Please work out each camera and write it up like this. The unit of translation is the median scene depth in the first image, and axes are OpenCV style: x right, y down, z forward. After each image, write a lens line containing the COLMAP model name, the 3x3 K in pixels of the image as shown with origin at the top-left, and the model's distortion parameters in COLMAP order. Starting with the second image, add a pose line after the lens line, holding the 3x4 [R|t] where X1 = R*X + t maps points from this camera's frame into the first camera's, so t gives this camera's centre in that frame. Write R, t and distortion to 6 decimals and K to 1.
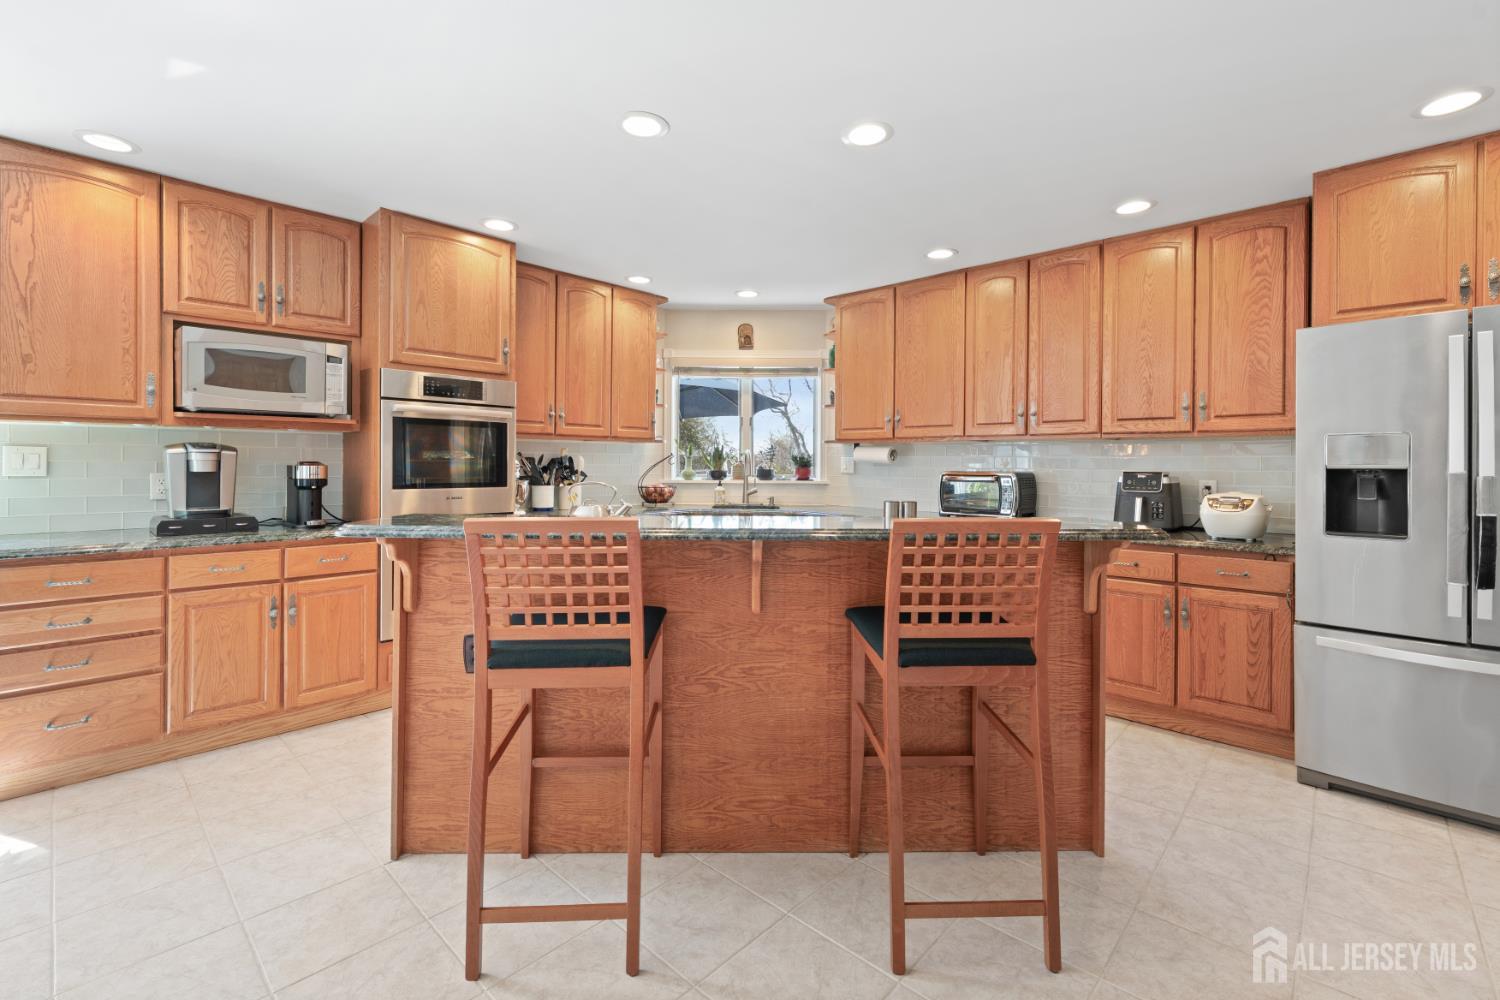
lens RADIAL K [[647.5, 0, 727.0], [0, 647.5, 463.4], [0, 0, 1]] dist [0.000714, 0.000036]
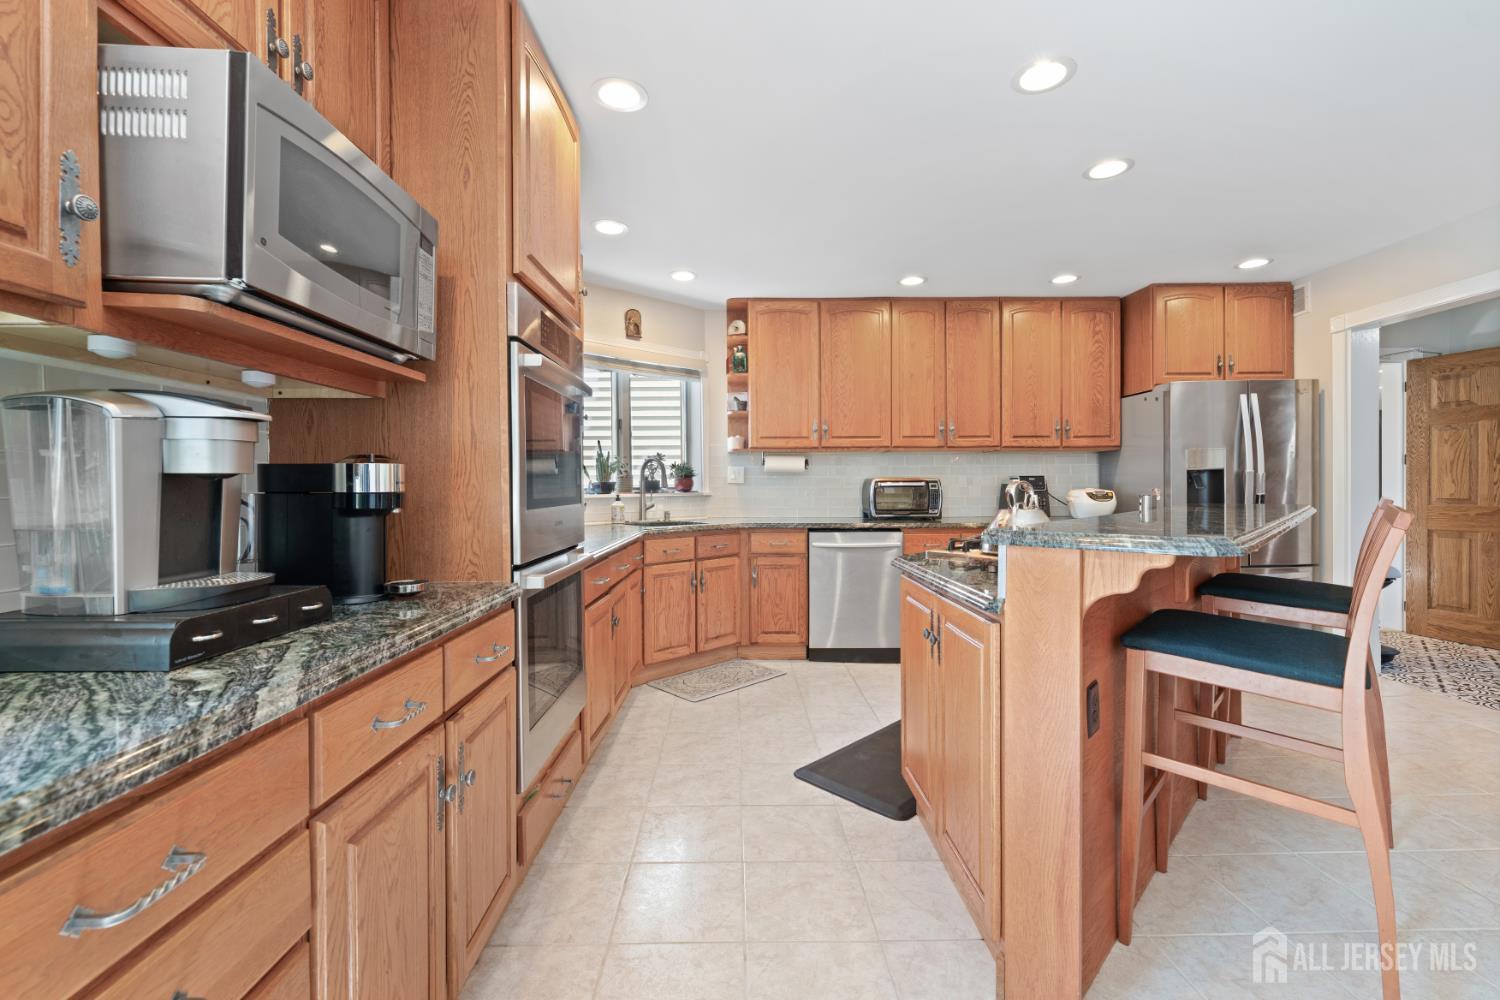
lens RADIAL K [[647.5, 0, 749.7], [0, 647.5, 491.6], [0, 0, 1]] dist [0.000714, 0.000036]
pose [[0.708224, -0.019905, 0.705707, -0.614640], [0.011743, 0.999796, 0.016415, 0.014707], [-0.705890, -0.003339, 0.708314, 0.384166]]
